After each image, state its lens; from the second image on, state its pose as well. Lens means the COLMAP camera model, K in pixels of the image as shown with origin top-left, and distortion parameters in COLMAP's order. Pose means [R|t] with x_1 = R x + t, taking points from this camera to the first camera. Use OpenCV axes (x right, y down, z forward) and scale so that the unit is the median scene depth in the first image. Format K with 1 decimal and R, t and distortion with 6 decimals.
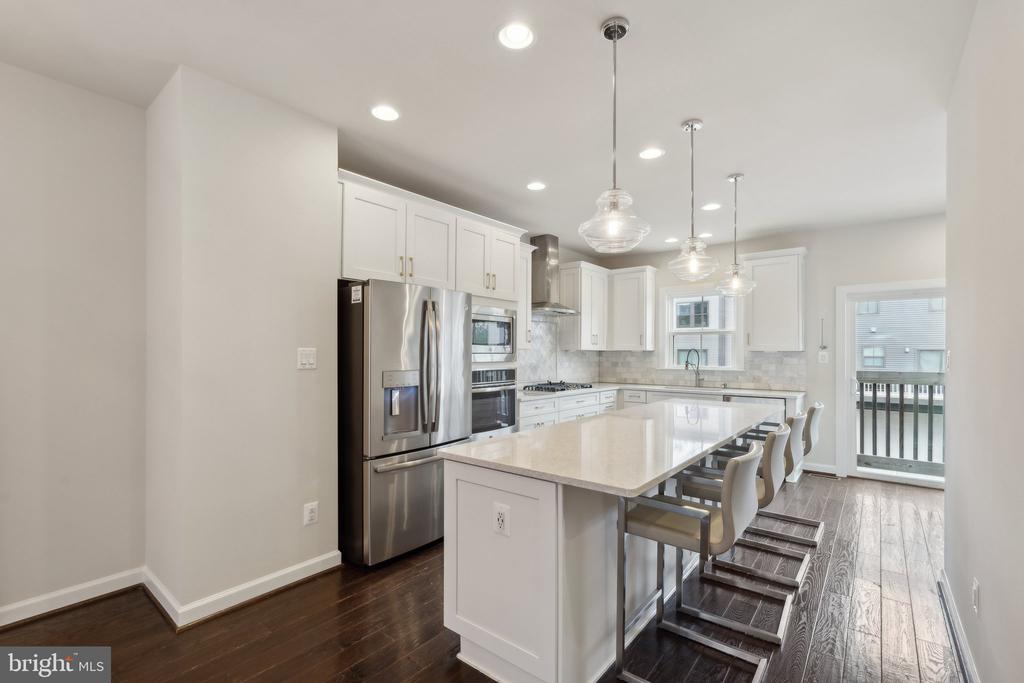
lens RADIAL K [[455.6, 0, 511.4], [0, 455.6, 348.5], [0, 0, 1]] dist [-0.000553, -0.000064]
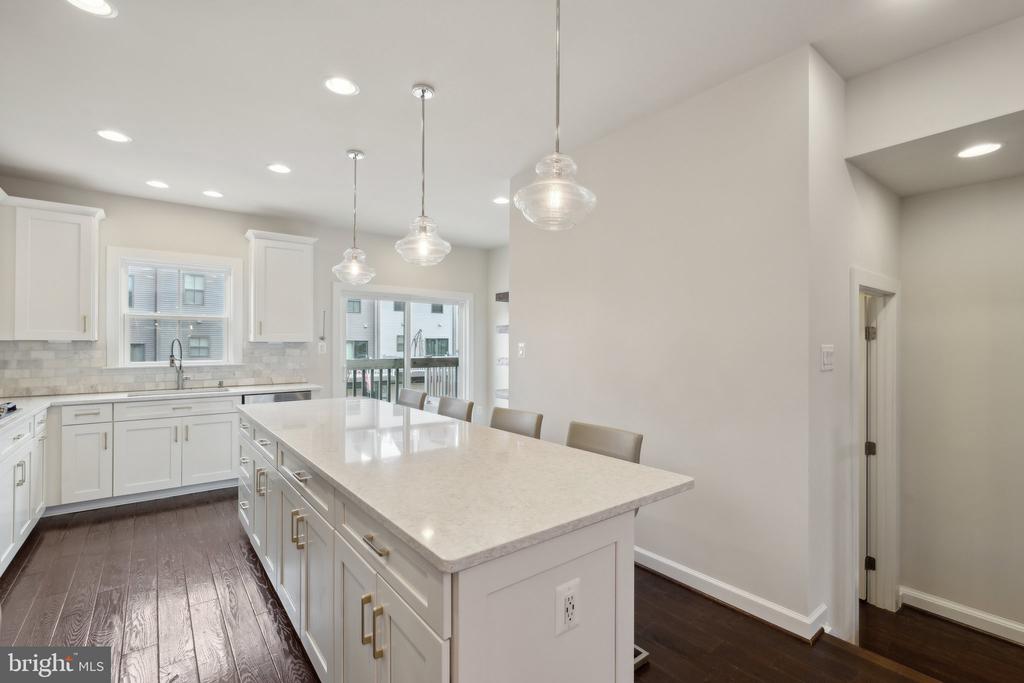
lens RADIAL K [[462.8, 0, 512.6], [0, 462.8, 341.7], [0, 0, 1]] dist [-0.000892, -0.000158]
pose [[0.229349, 0.001370, 0.973343, -0.219152], [-0.007616, 0.999971, 0.000387, 0.001281], [-0.973314, -0.007501, 0.229353, 0.303732]]
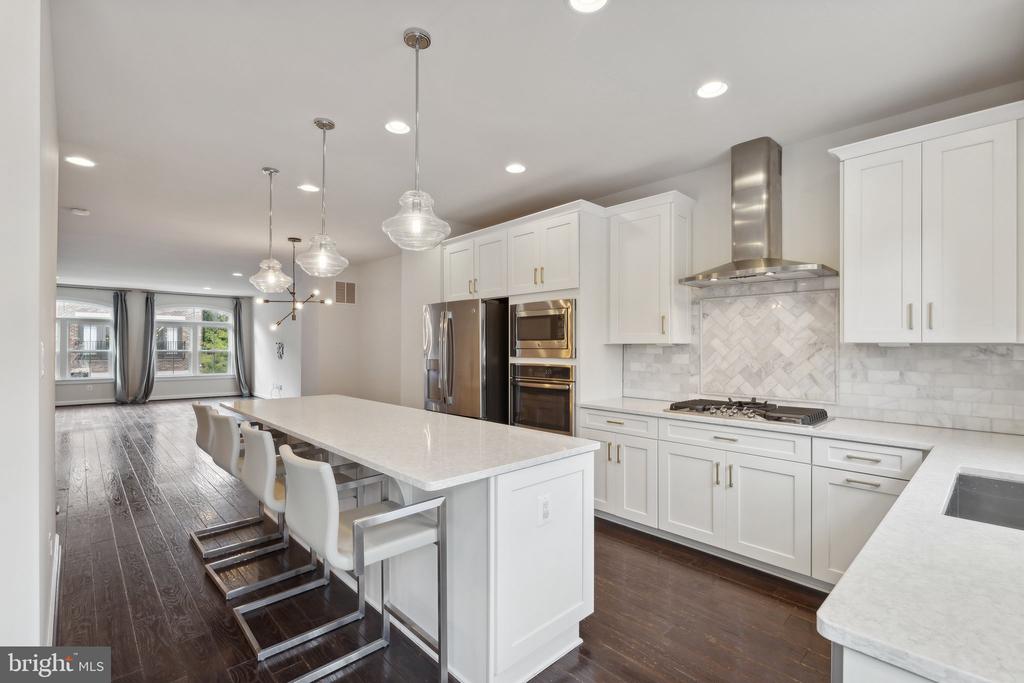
lens RADIAL K [[455.6, 0, 511.4], [0, 455.6, 348.5], [0, 0, 1]] dist [-0.000553, -0.000064]
pose [[-0.131405, -0.002612, -0.991325, 0.890669], [0.000595, 0.999996, -0.002714, 0.013415], [0.991329, -0.000946, -0.131403, 1.005937]]
